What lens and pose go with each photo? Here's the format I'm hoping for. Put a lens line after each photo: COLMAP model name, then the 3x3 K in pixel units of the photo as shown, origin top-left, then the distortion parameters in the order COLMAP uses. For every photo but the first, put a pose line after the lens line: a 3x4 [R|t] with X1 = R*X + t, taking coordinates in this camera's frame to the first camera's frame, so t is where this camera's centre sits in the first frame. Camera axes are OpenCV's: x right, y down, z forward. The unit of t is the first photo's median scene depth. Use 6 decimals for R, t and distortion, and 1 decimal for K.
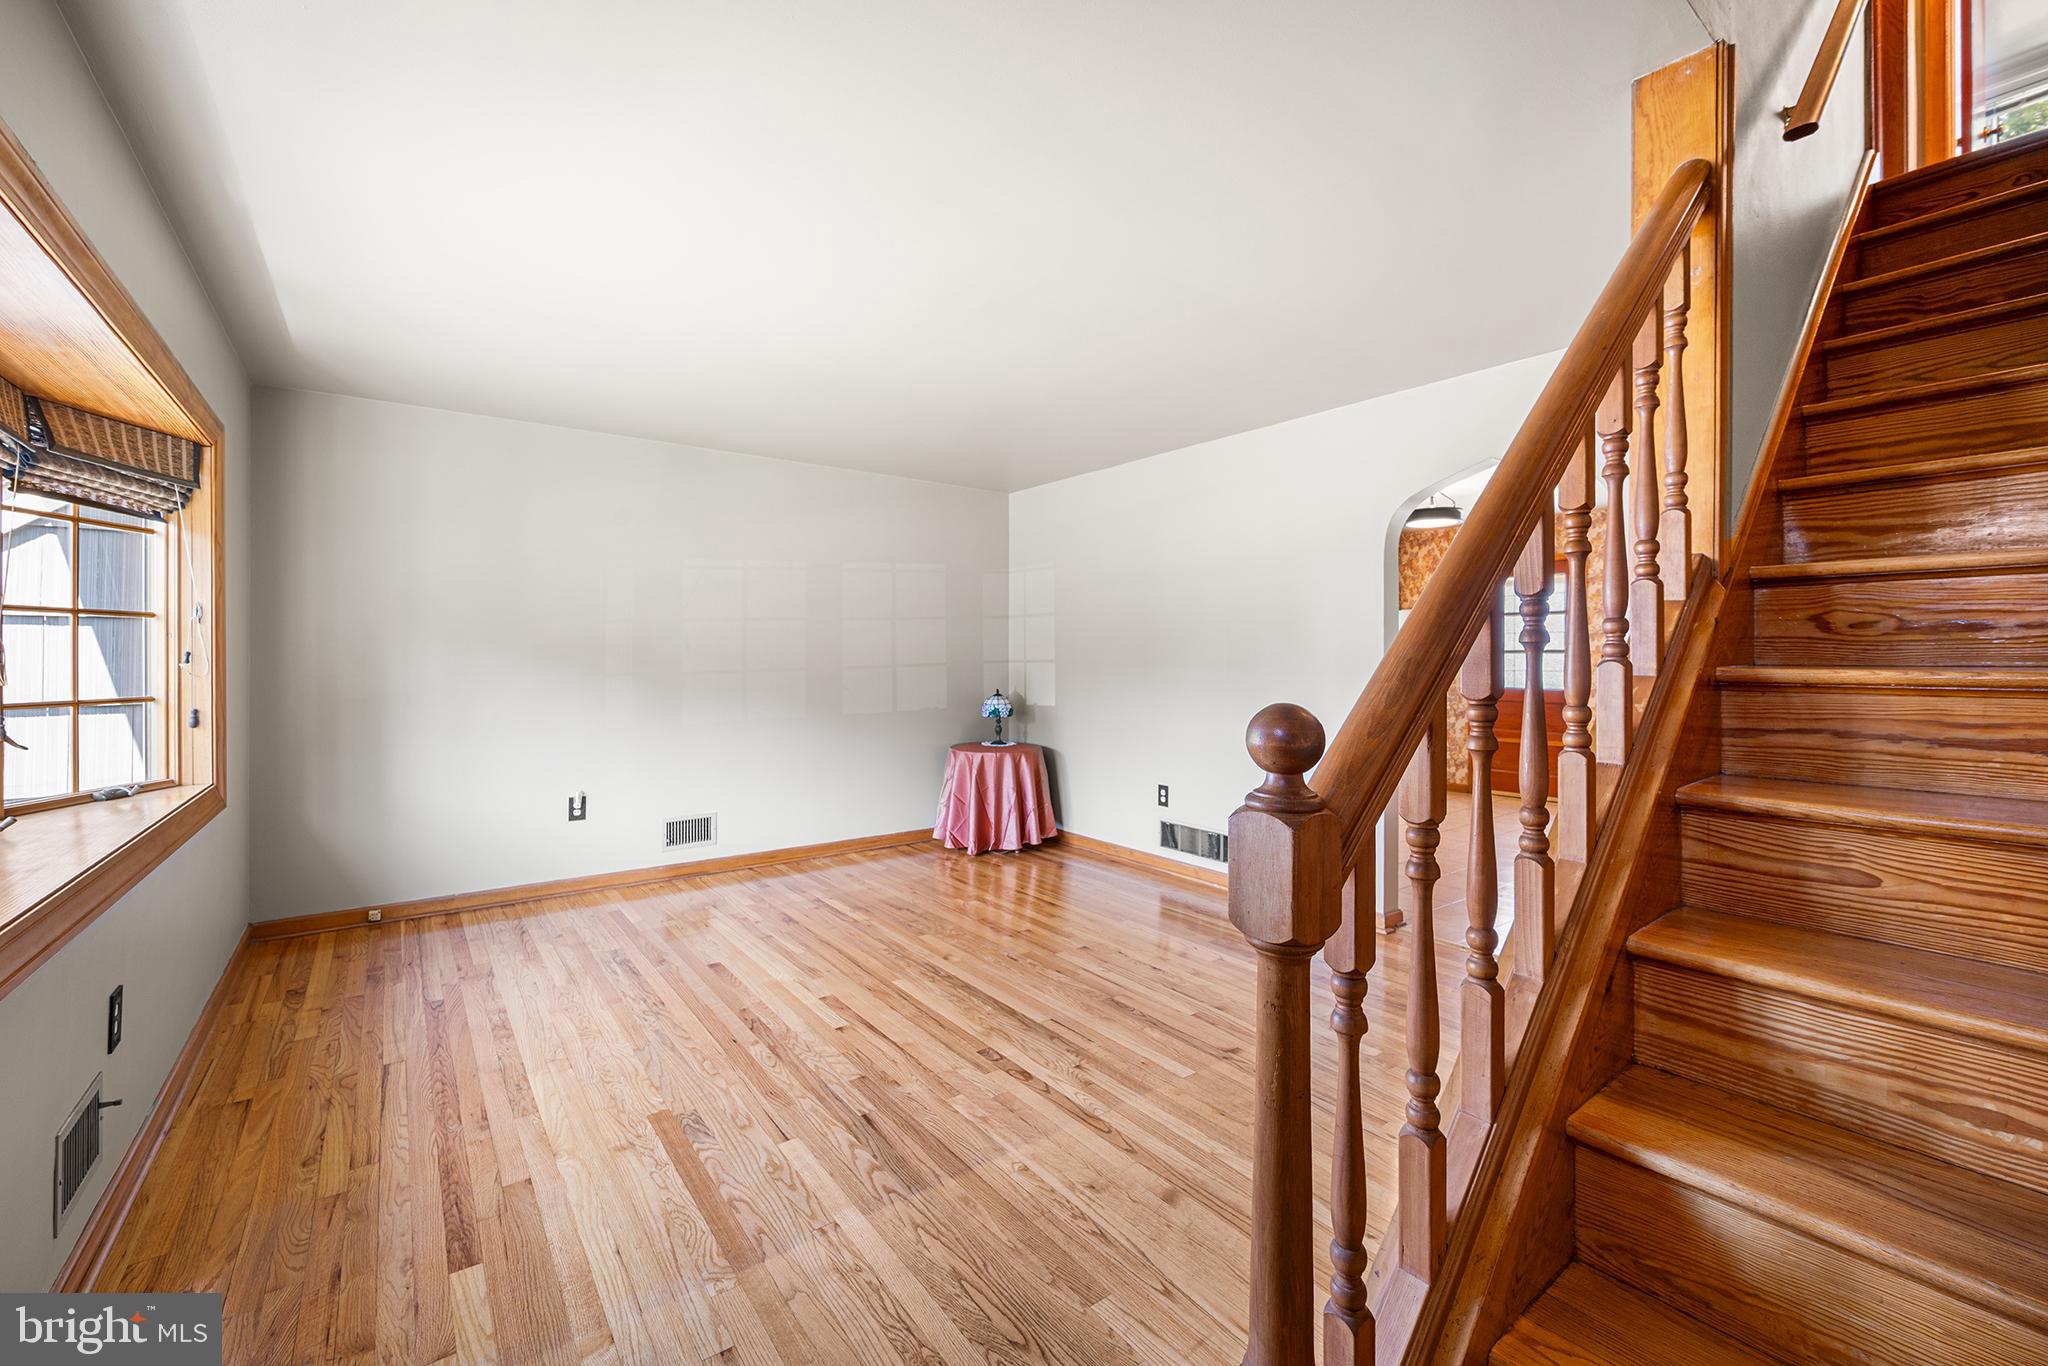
lens RADIAL K [[827.9, 0, 1017.8], [0, 827.9, 667.9], [0, 0, 1]] dist [0.009046, -0.000202]
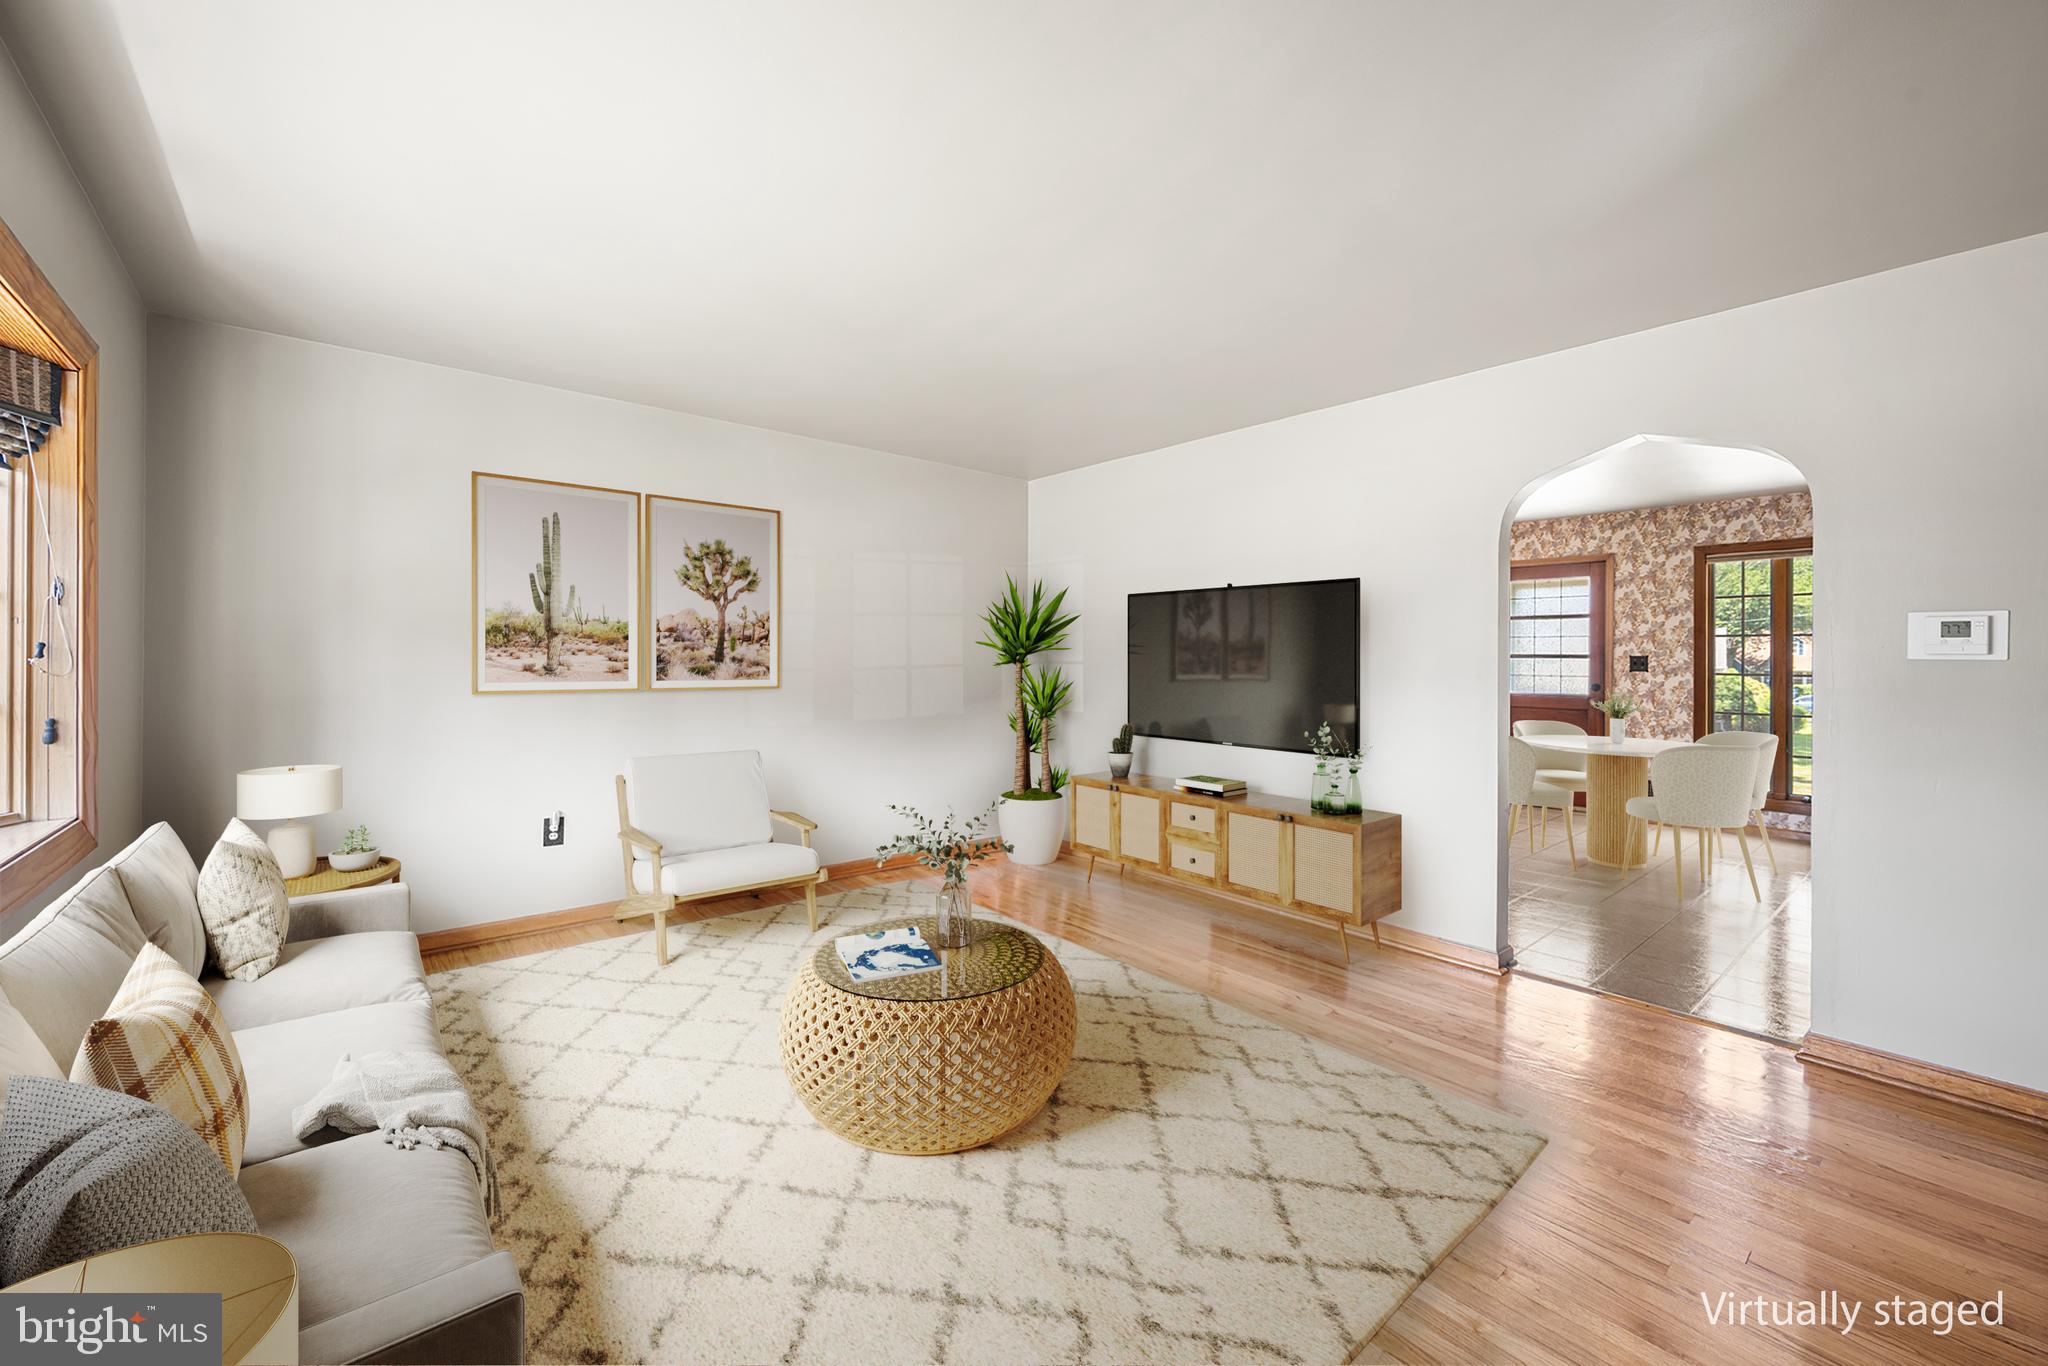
lens RADIAL K [[811.8, 0, 1013.9], [0, 811.8, 668.9], [0, 0, 1]] dist [0.010531, 0.000402]
pose [[0.998554, 0.007347, 0.053259, -0.148767], [-0.007379, 0.999973, 0.000406, -0.002324], [-0.053255, -0.000798, 0.998581, 0.197434]]
